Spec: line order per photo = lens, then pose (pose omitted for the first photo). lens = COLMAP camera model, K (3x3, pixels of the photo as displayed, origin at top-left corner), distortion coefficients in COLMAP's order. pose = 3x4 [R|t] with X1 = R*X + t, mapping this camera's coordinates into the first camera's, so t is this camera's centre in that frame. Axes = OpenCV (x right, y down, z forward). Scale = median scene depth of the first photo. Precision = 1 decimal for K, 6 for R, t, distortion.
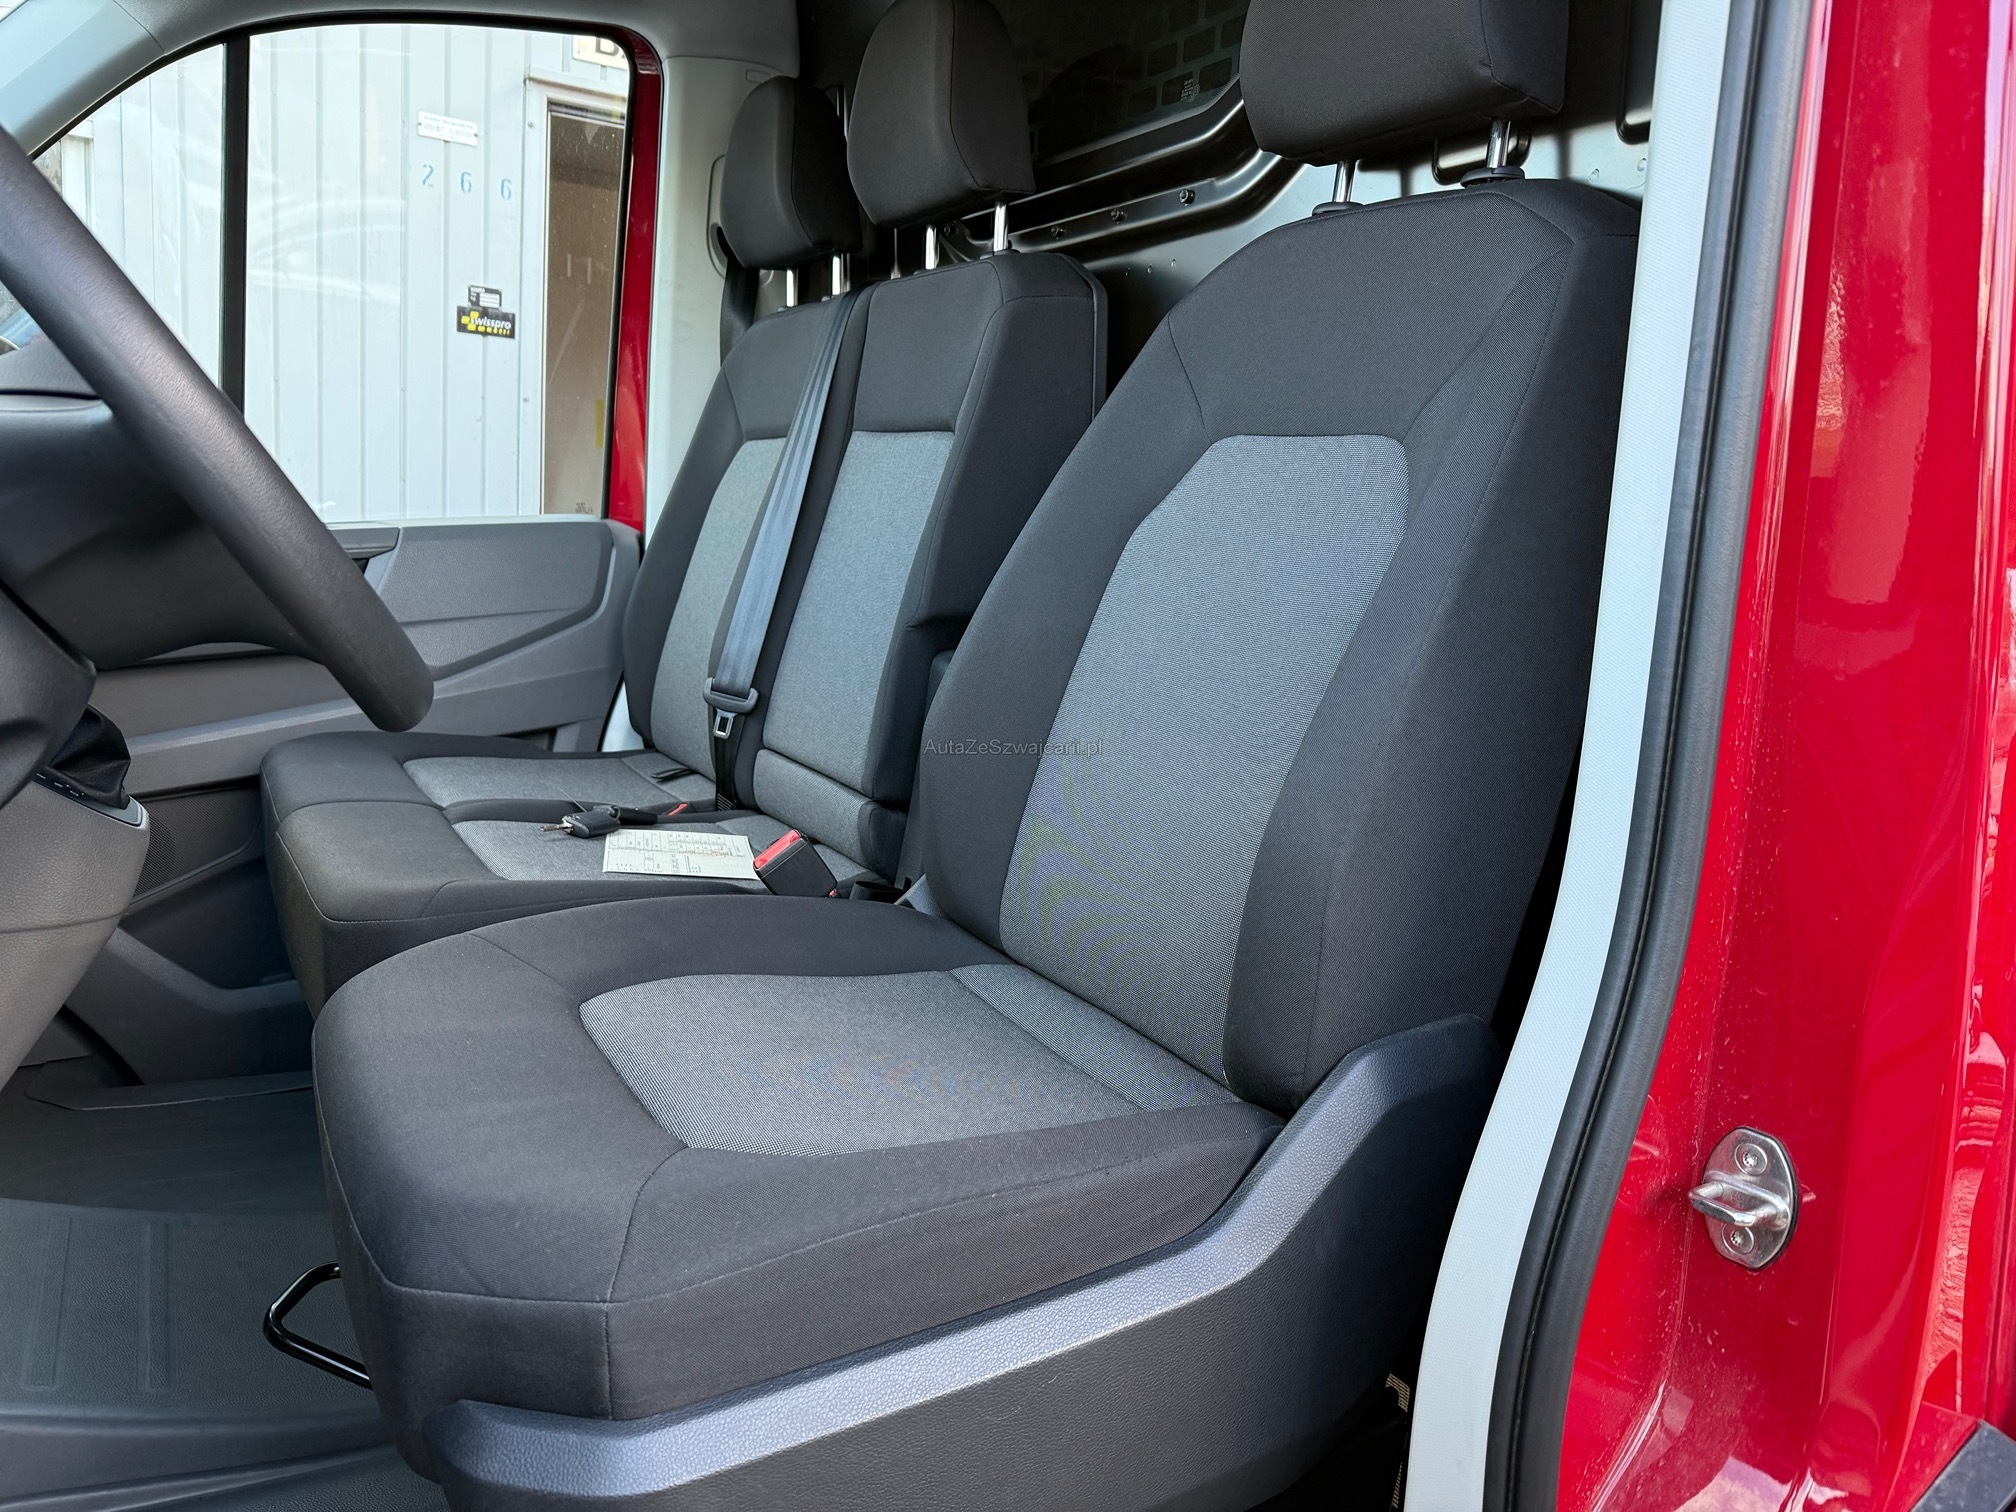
lens RADIAL K [[1388.2, 0, 1008.0], [0, 1388.2, 756.0], [0, 0, 1]] dist [0.094387, -0.186777]
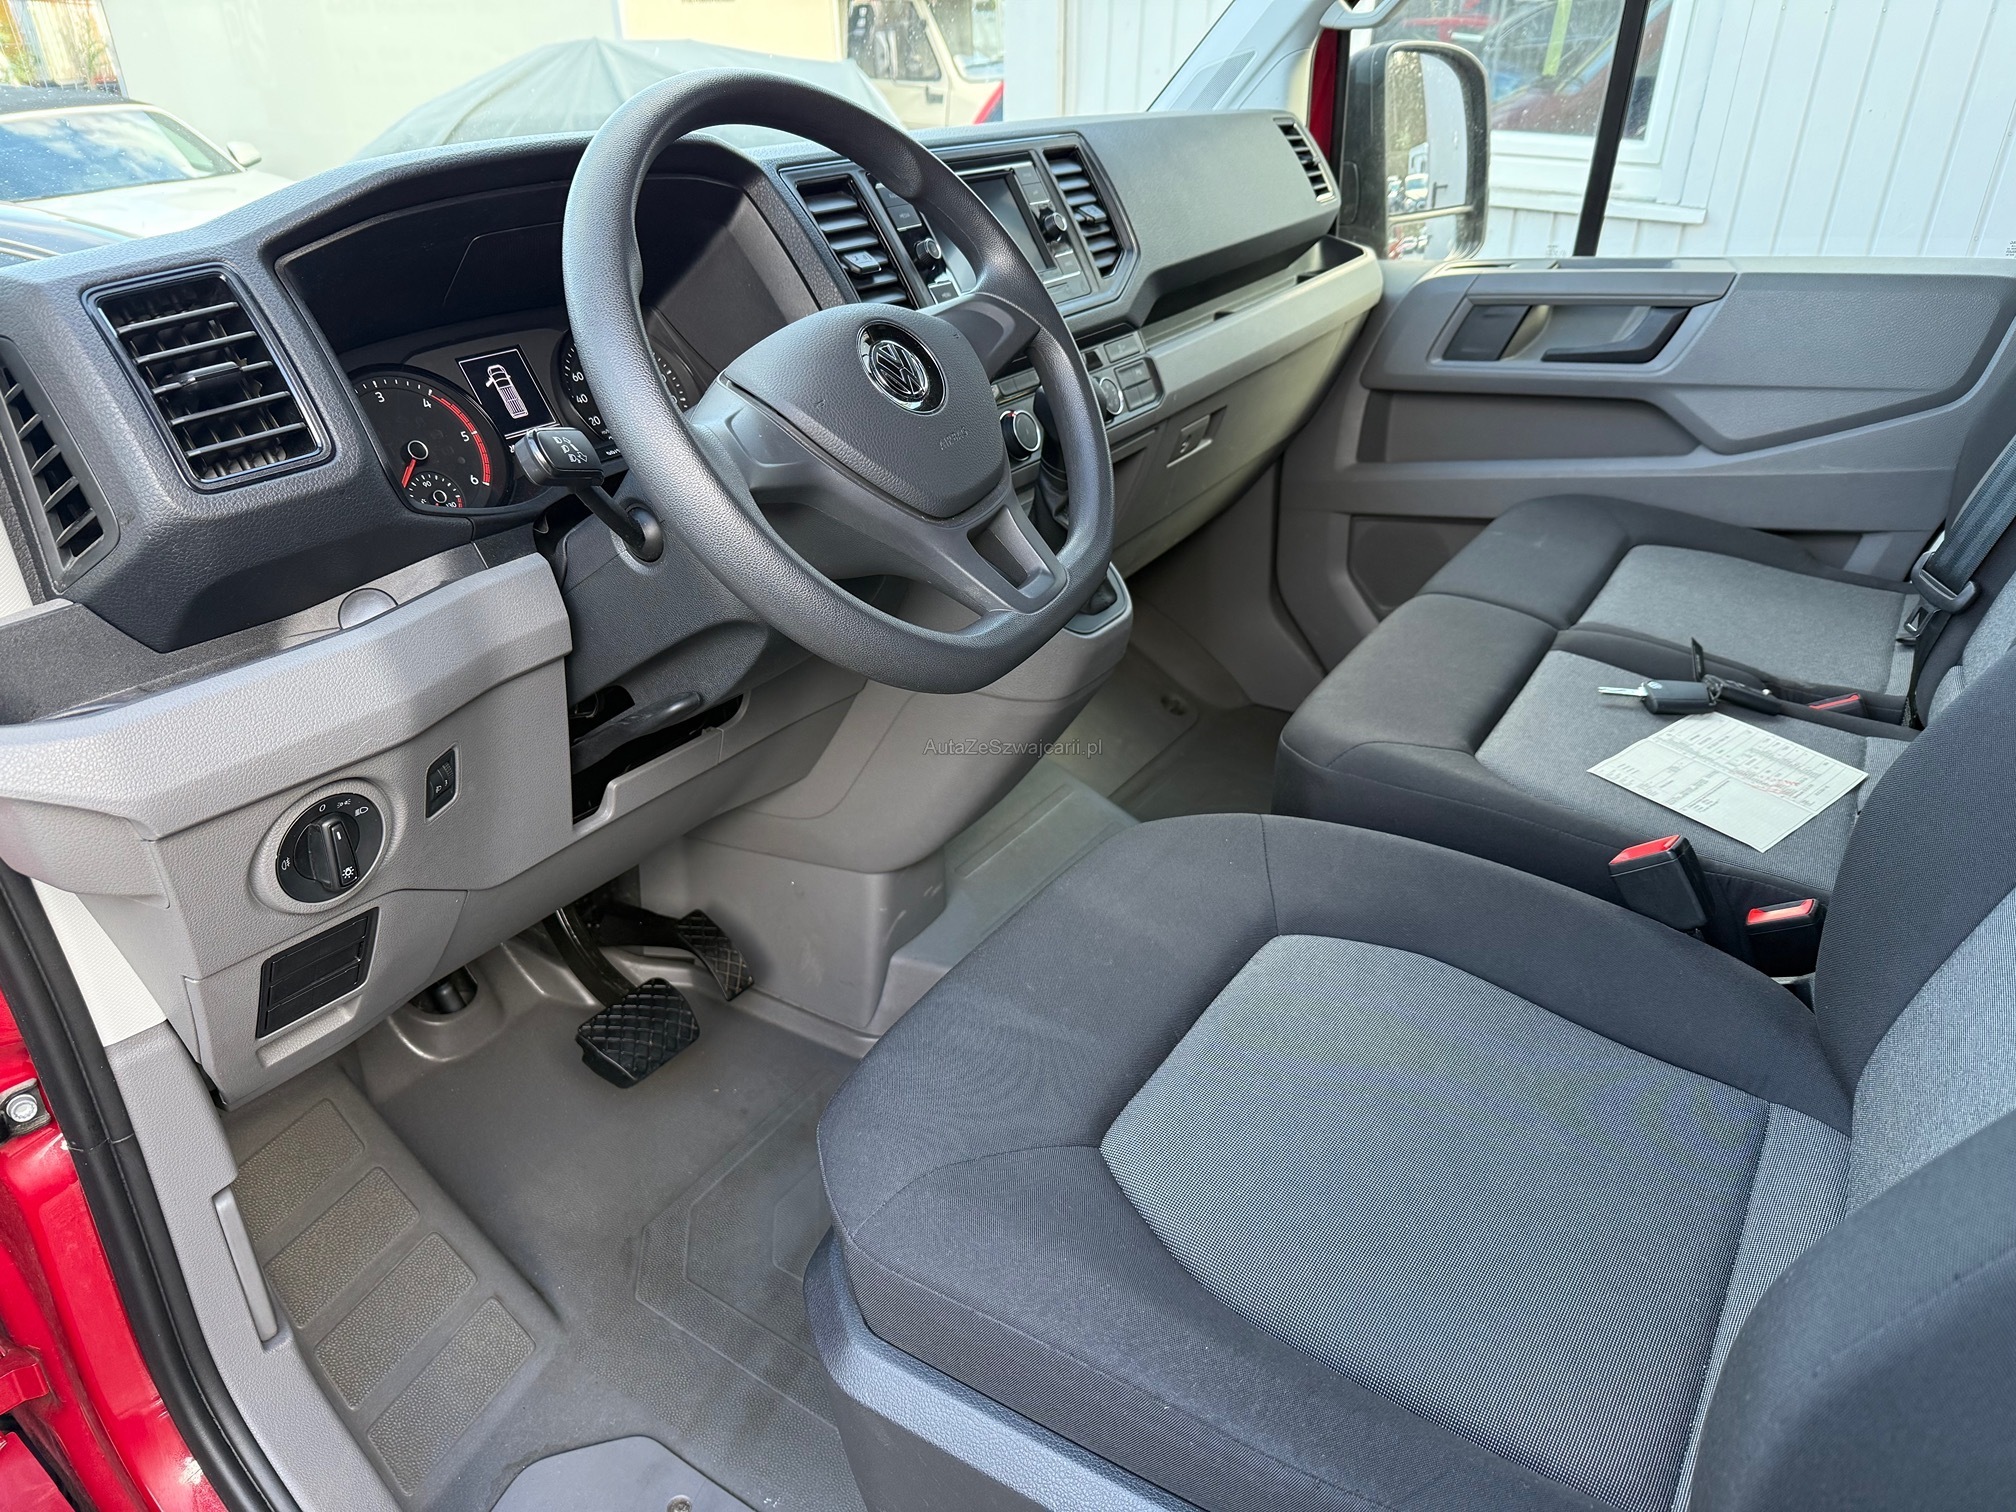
lens RADIAL K [[1388.2, 0, 1008.0], [0, 1388.2, 756.0], [0, 0, 1]] dist [0.094387, -0.186777]
pose [[0.446319, 0.367766, -0.815811, 0.221606], [-0.126848, 0.928444, 0.349143, -0.156948], [0.885838, -0.052345, 0.461033, 0.220579]]
